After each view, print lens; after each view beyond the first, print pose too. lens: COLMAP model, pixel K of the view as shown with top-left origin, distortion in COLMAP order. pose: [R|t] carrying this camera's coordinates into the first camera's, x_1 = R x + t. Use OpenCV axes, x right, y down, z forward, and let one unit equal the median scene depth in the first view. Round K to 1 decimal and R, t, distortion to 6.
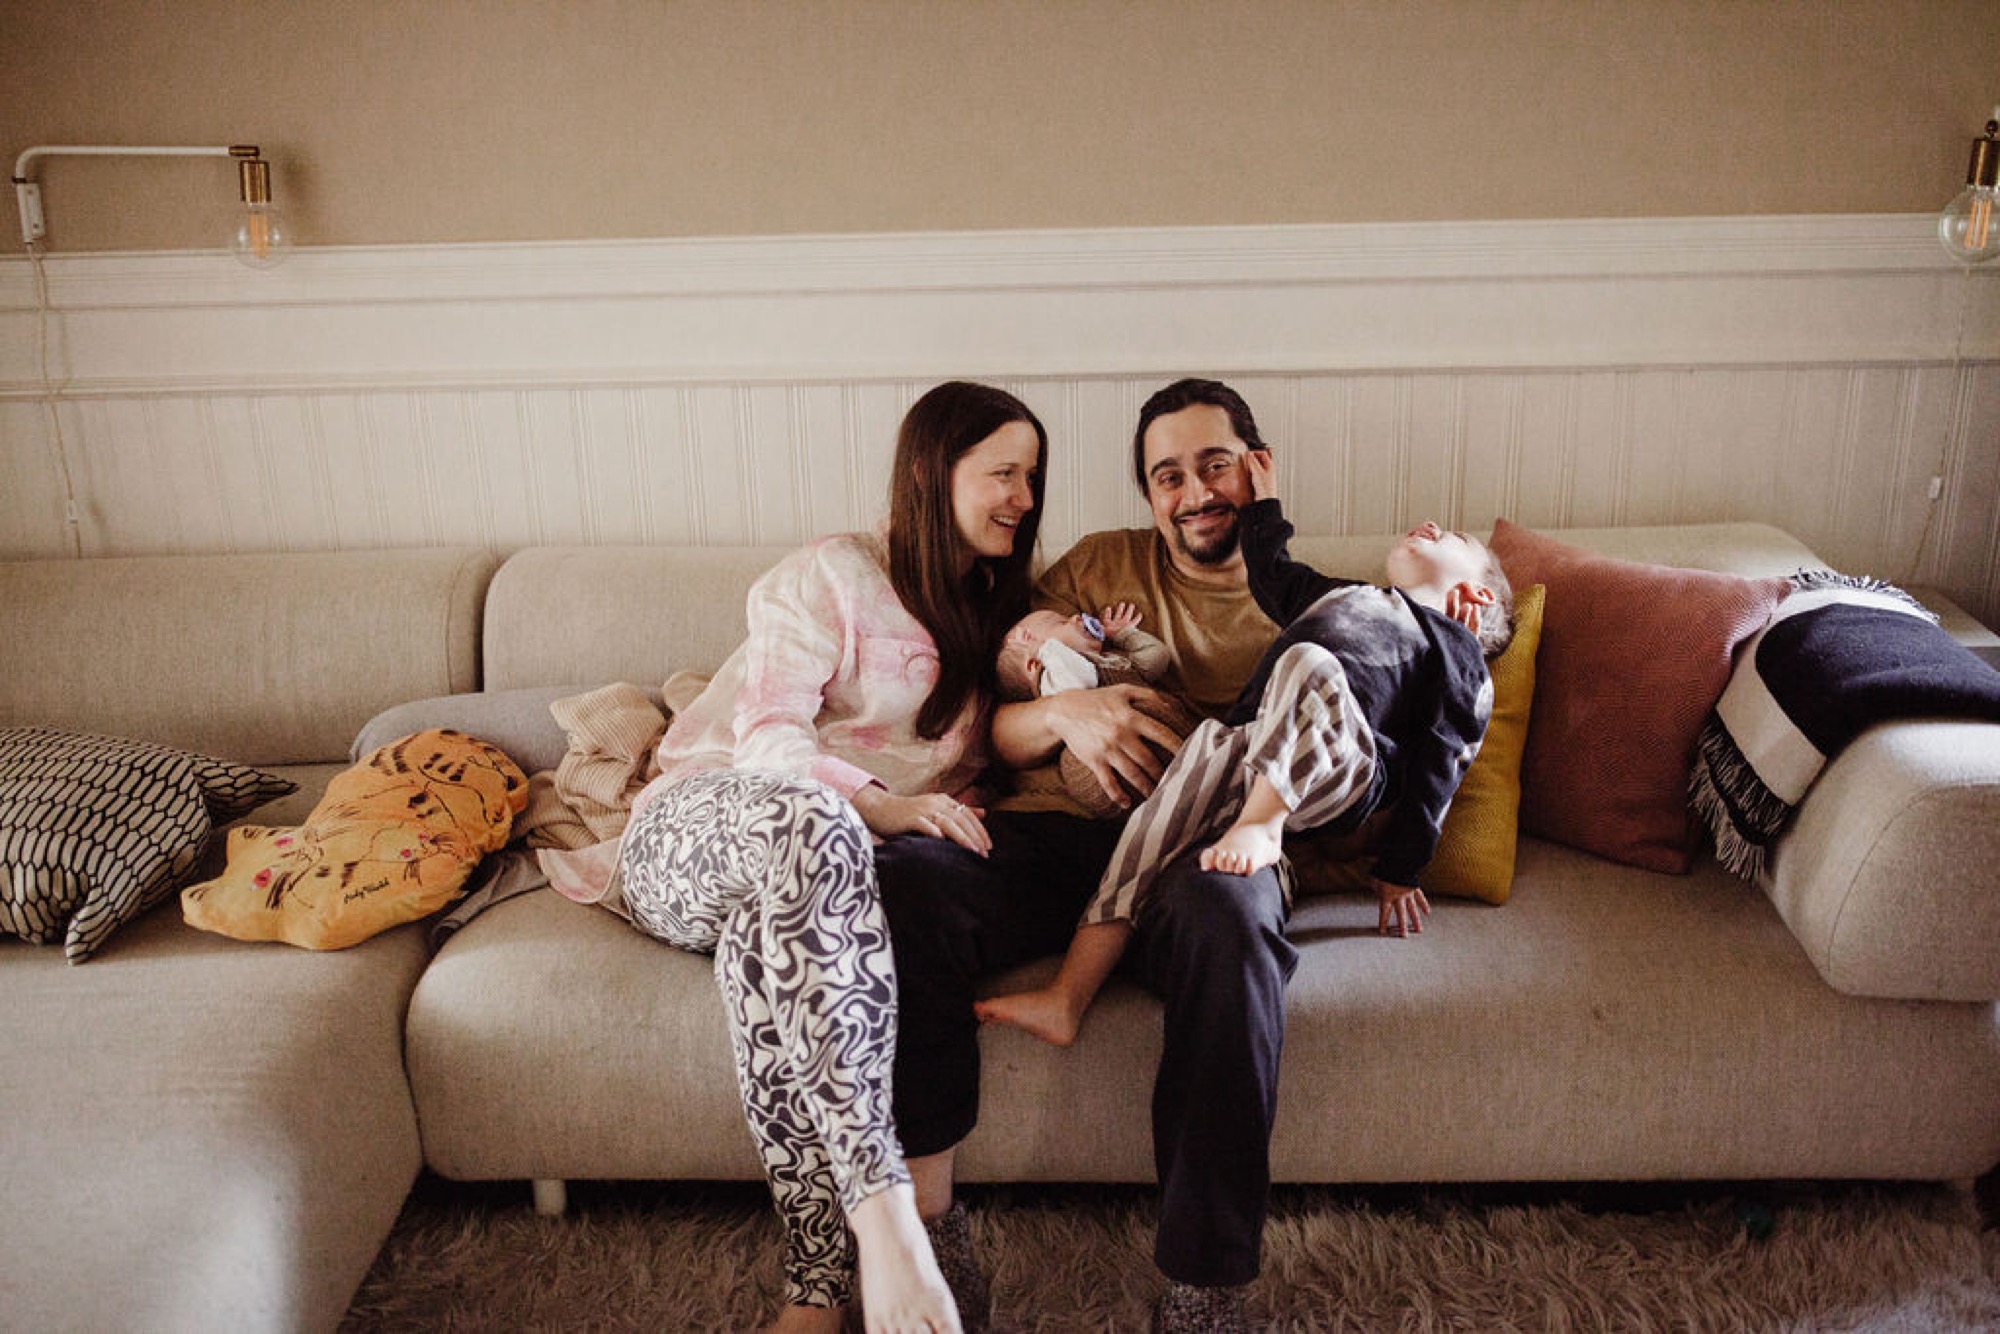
lens RADIAL K [[2059.8, 0, 987.7], [0, 2059.8, 675.2], [0, 0, 1]] dist [-0.015388, 0.000000]
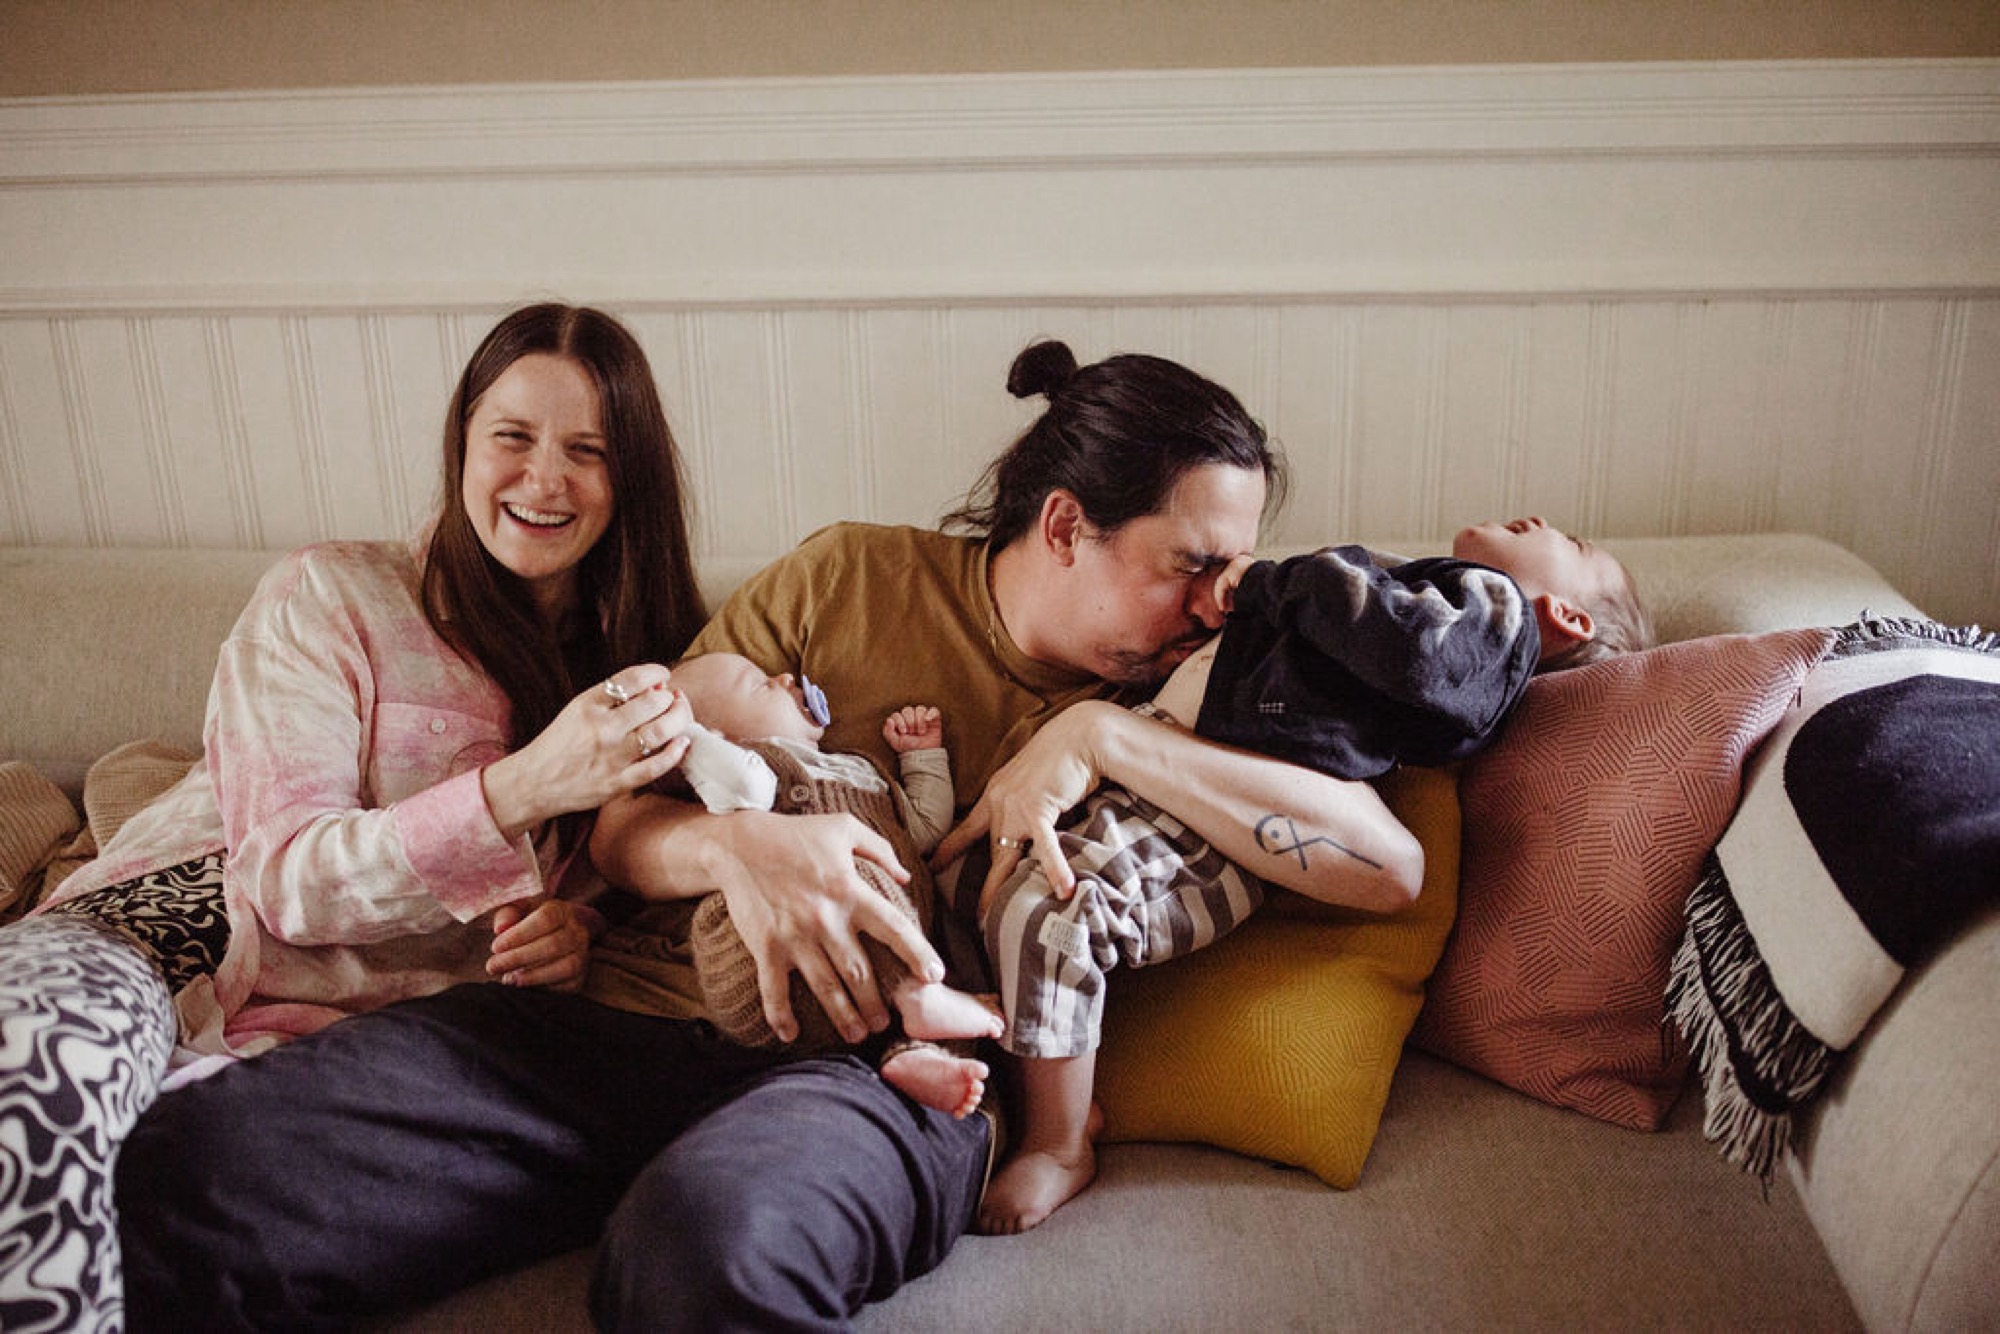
lens RADIAL K [[2059.8, 0, 1012.7], [0, 2059.8, 657.1], [0, 0, 1]] dist [-0.015388, 0.000000]
pose [[0.999572, 0.013197, -0.026106, 0.172900], [-0.013425, 0.999873, -0.008585, -0.032009], [0.025989, 0.008931, 0.999622, 0.419271]]
